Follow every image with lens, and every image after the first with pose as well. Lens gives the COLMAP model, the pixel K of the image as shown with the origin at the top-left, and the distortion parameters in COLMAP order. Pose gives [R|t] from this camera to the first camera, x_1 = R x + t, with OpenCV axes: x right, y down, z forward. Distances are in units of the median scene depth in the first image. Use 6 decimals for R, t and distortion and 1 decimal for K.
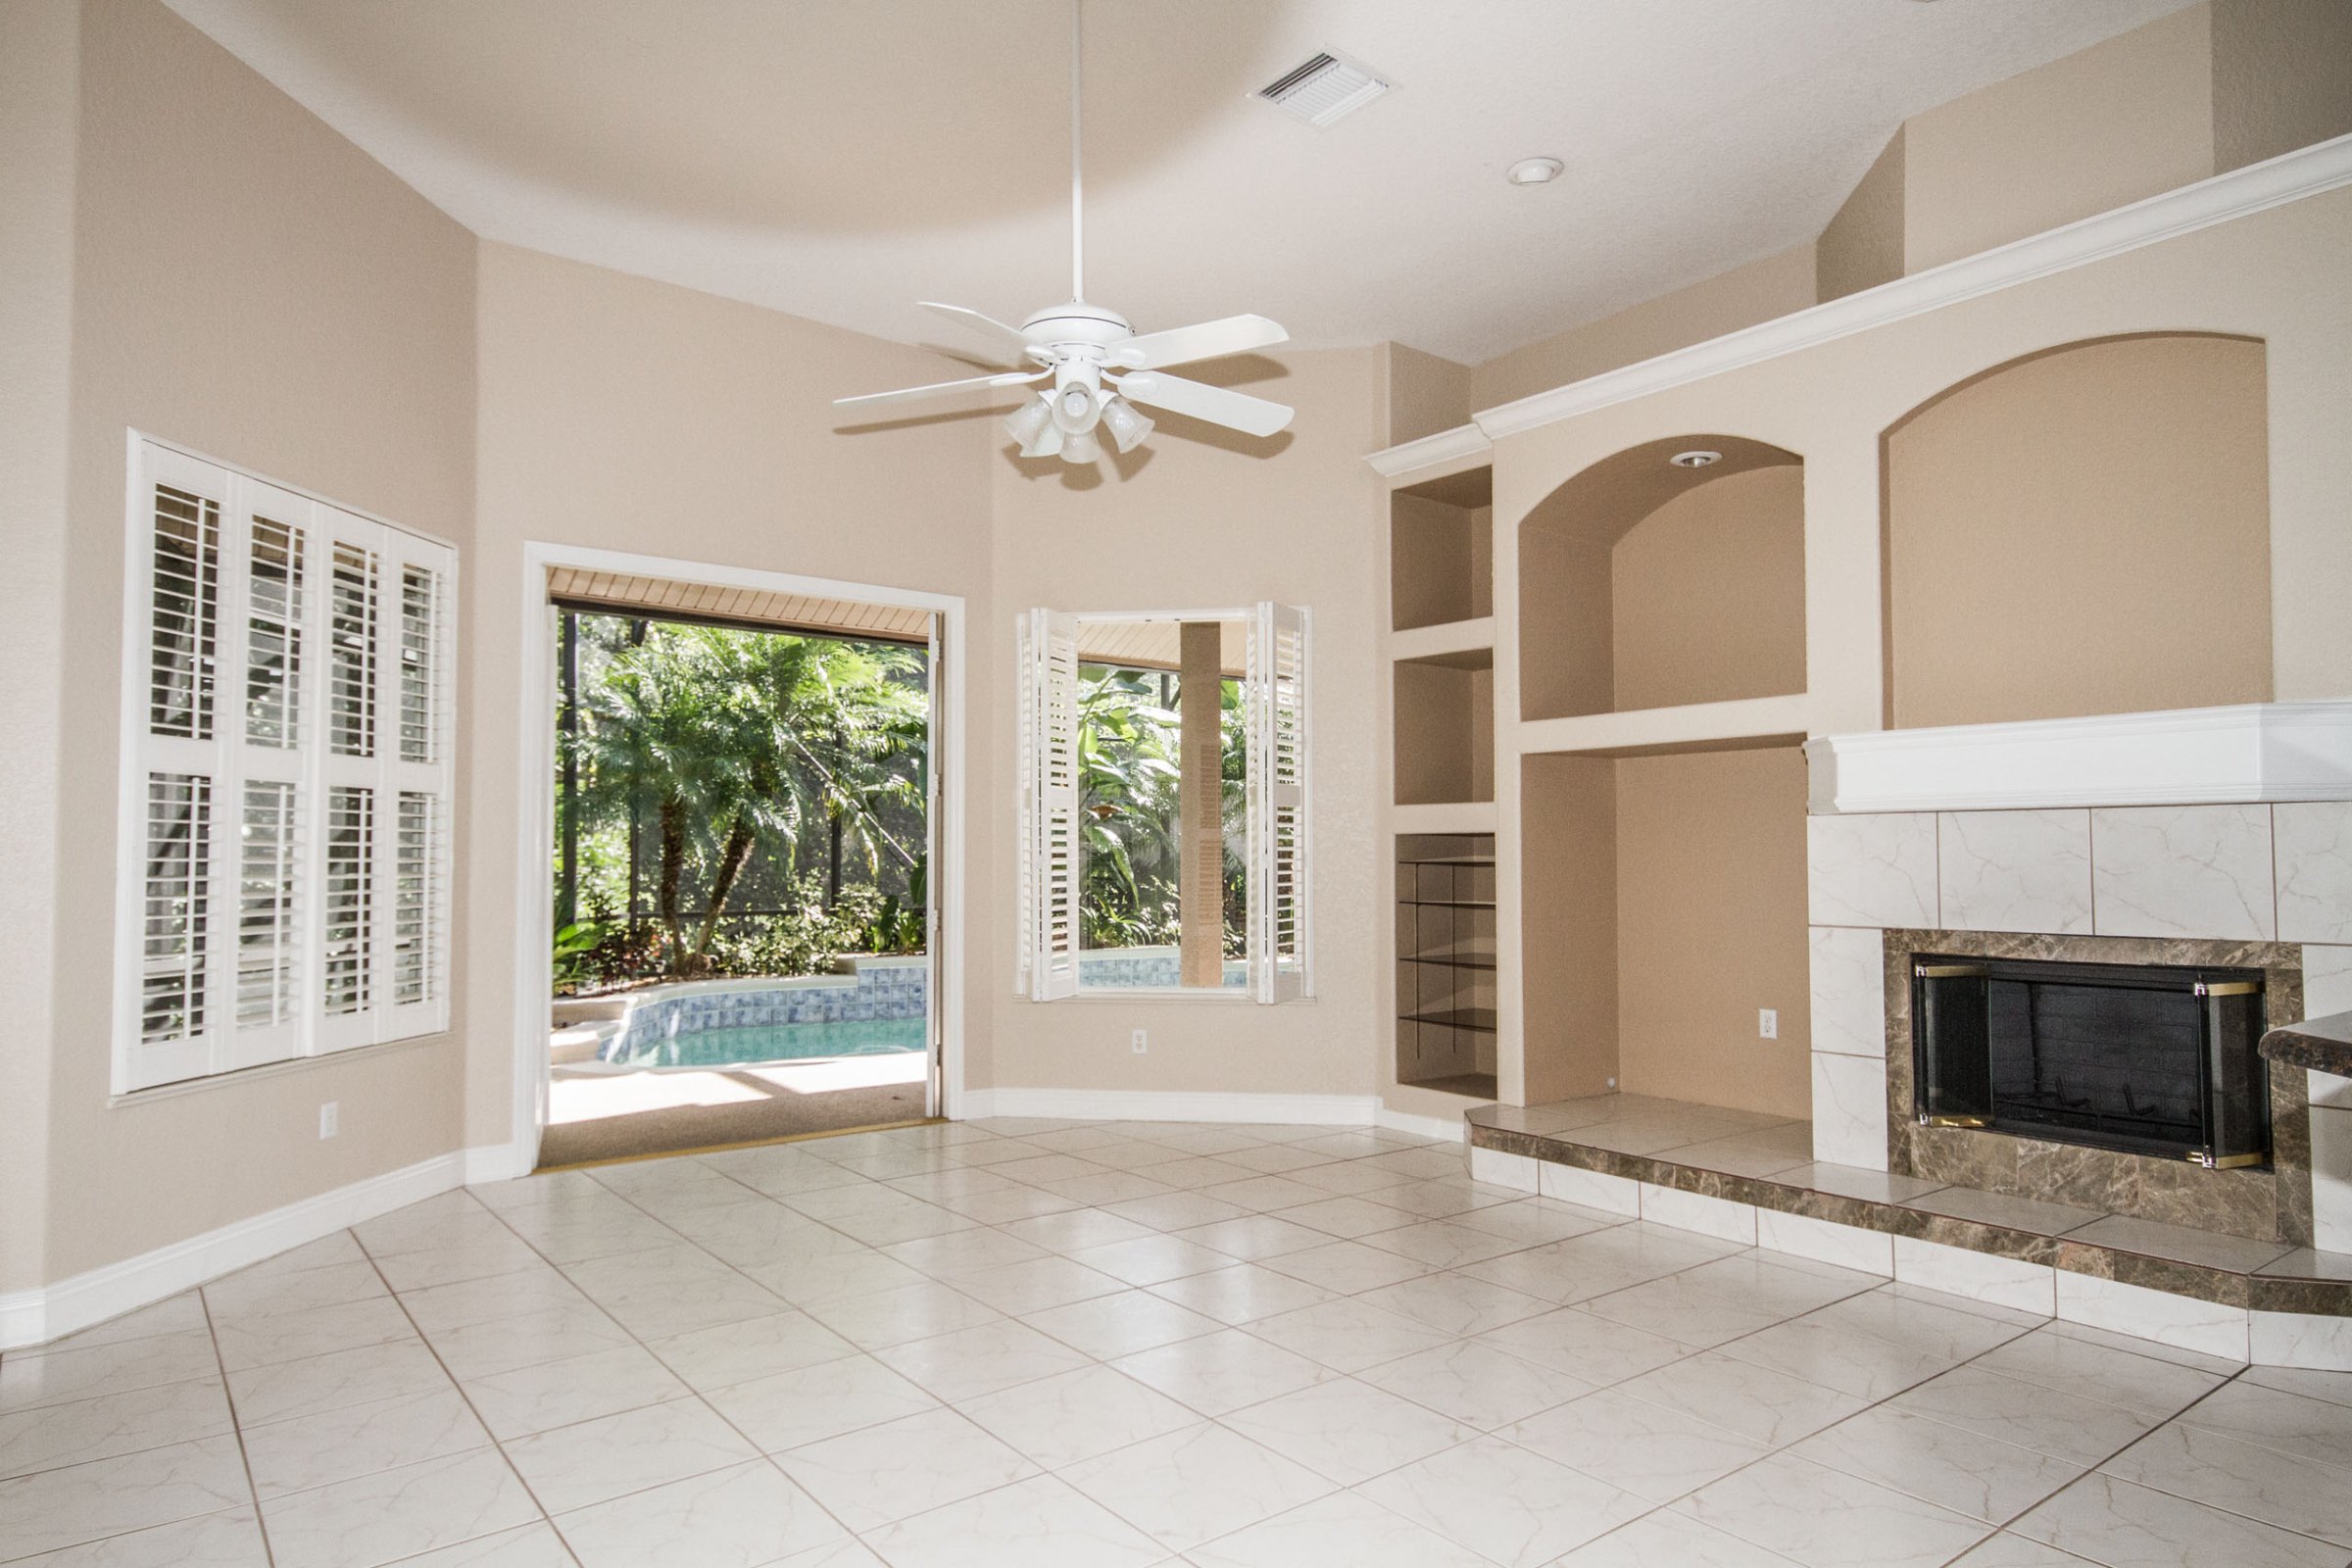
lens RADIAL K [[1375.8, 0, 1179.1], [0, 1375.8, 790.6], [0, 0, 1]] dist [0.018677, 0.001059]
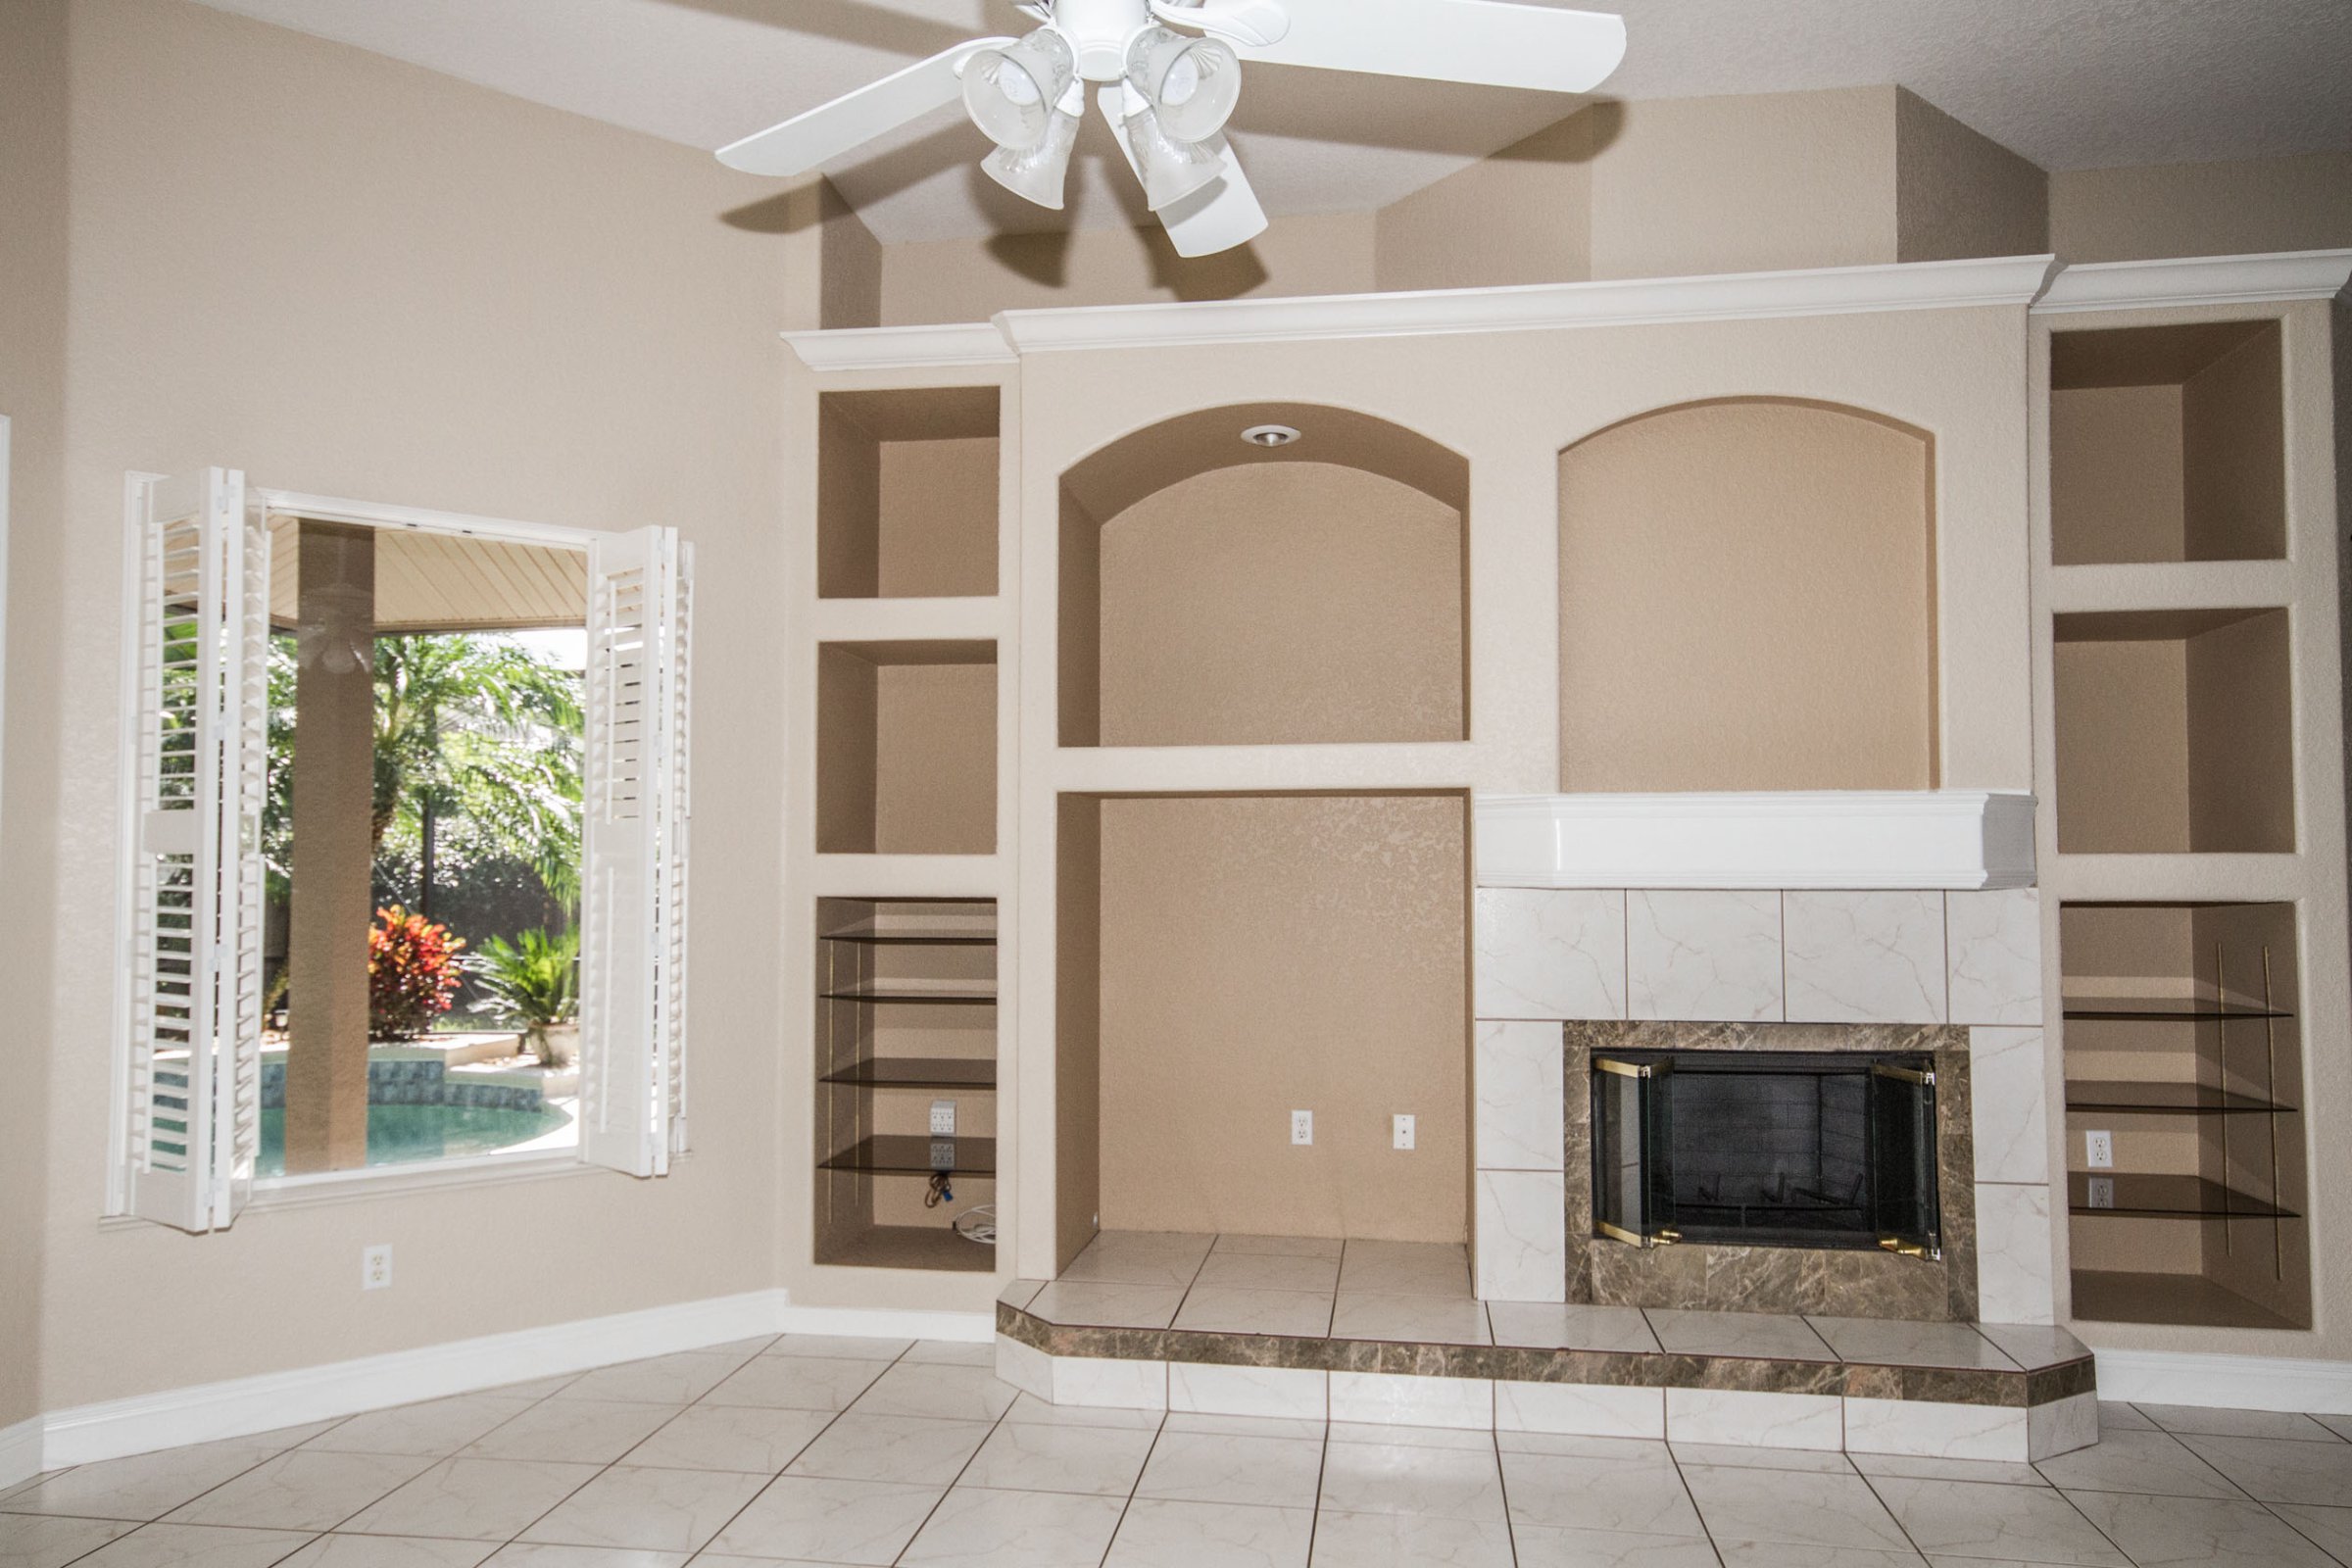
lens RADIAL K [[1520.8, 0, 1163.6], [0, 1520.8, 805.2], [0, 0, 1]] dist [0.005893, 0.015686]
pose [[0.731643, 0.030073, 0.681024, -0.331523], [-0.034443, 0.999381, -0.007129, -0.019951], [-0.680817, -0.018241, 0.732227, 0.480881]]
